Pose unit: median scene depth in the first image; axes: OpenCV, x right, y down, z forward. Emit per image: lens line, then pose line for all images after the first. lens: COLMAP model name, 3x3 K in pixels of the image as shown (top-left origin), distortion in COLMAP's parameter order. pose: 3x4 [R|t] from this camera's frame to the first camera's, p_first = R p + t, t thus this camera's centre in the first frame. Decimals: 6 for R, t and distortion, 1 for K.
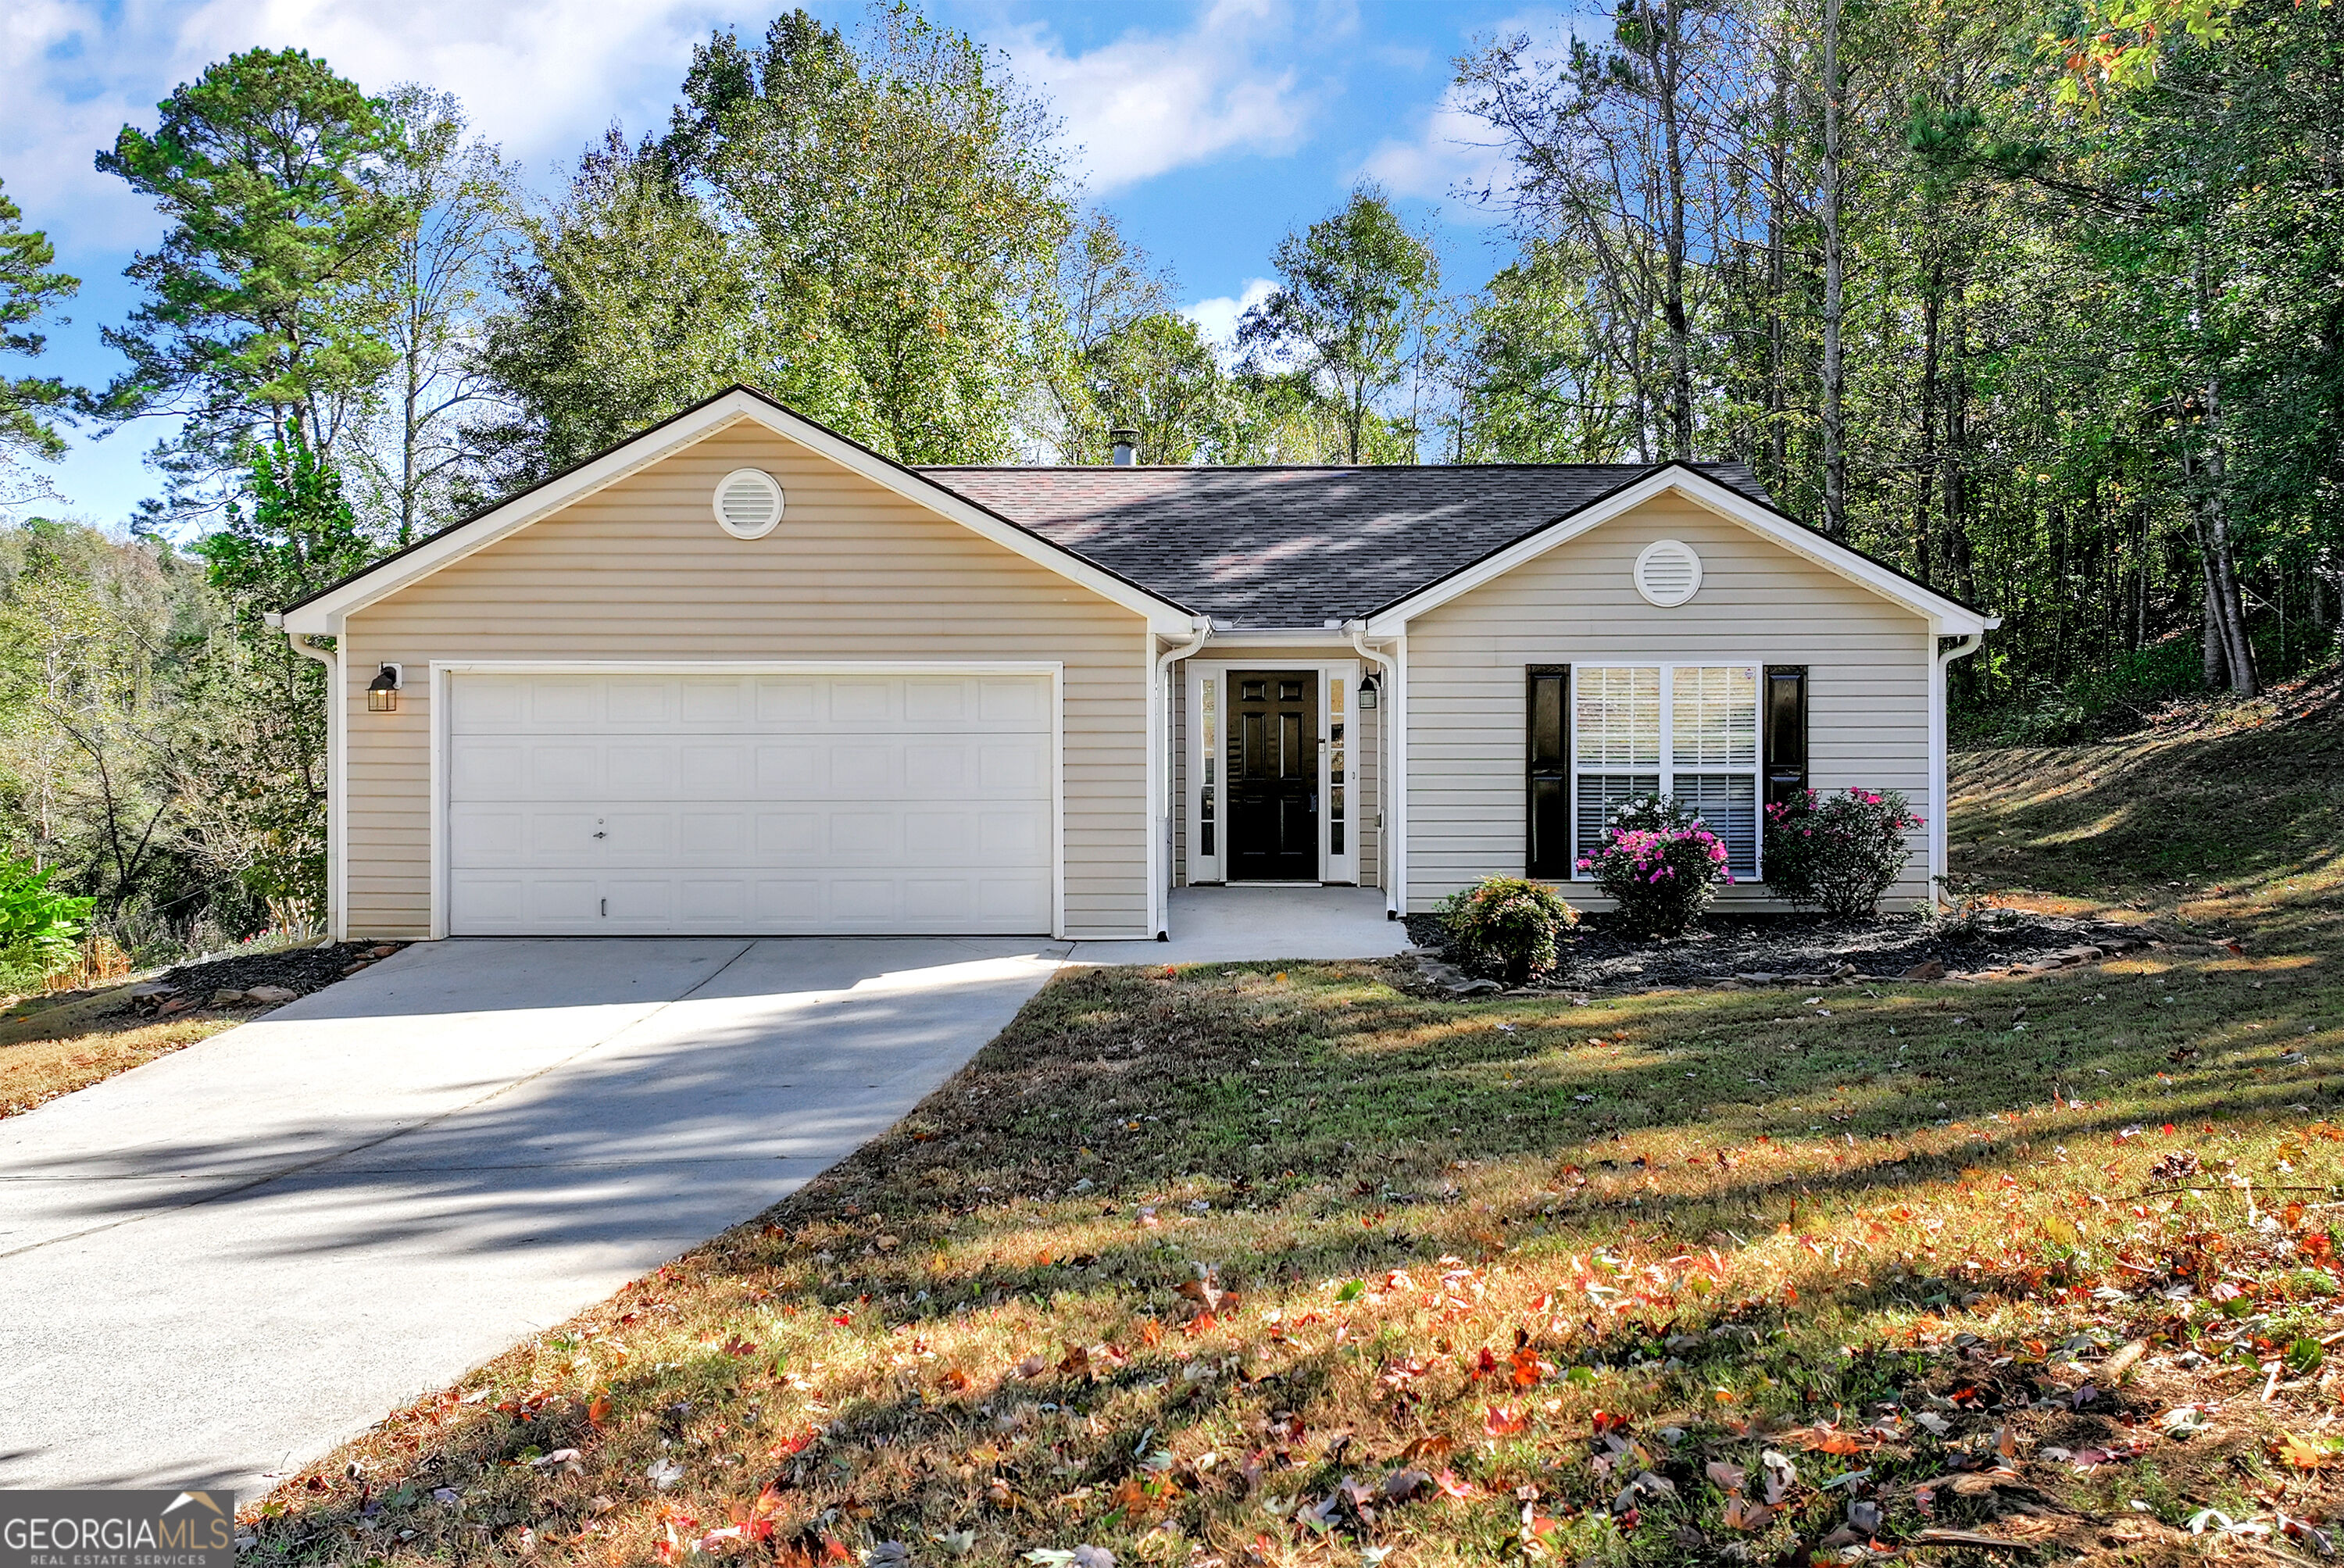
lens RADIAL K [[1993.9, 0, 1205.0], [0, 1993.9, 701.4], [0, 0, 1]] dist [-0.010877, -0.004957]
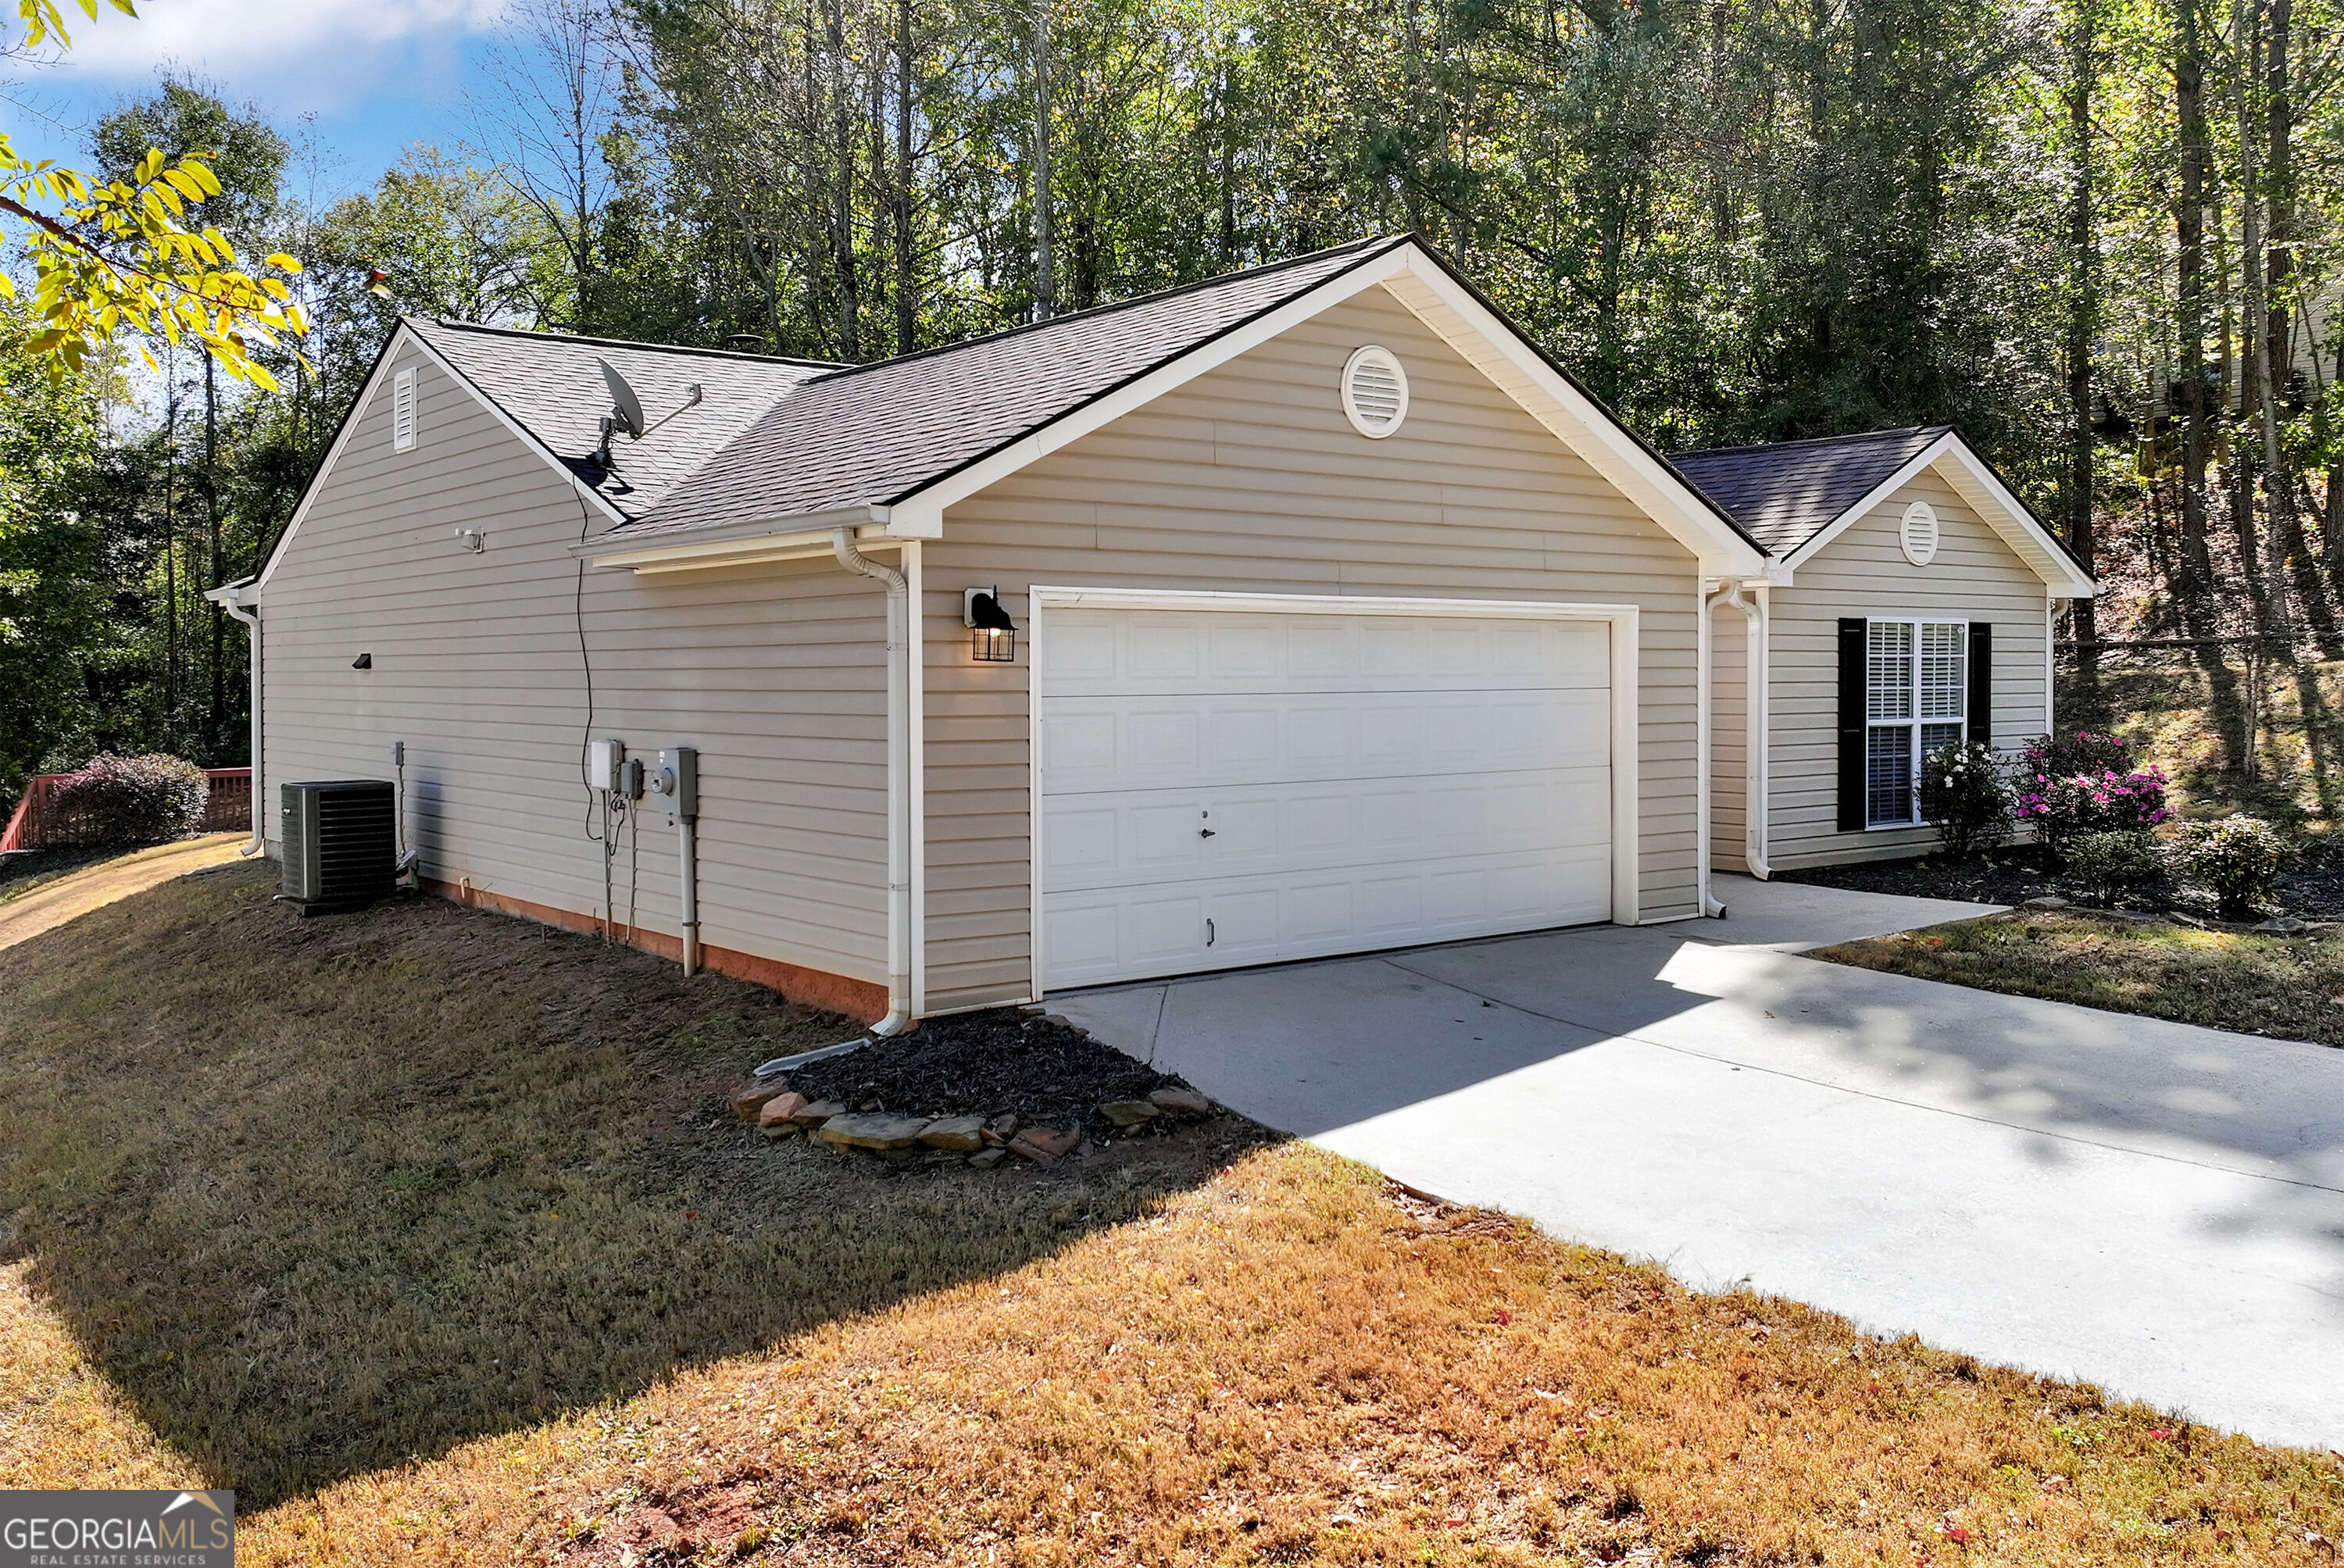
lens RADIAL K [[1990.4, 0, 1179.0], [0, 1990.4, 741.7], [0, 0, 1]] dist [-0.000454, 0.000087]
pose [[0.772270, -0.023310, 0.634867, -0.743402], [0.008173, 0.999608, 0.026760, 0.013839], [-0.635242, -0.015477, 0.772158, 0.432481]]
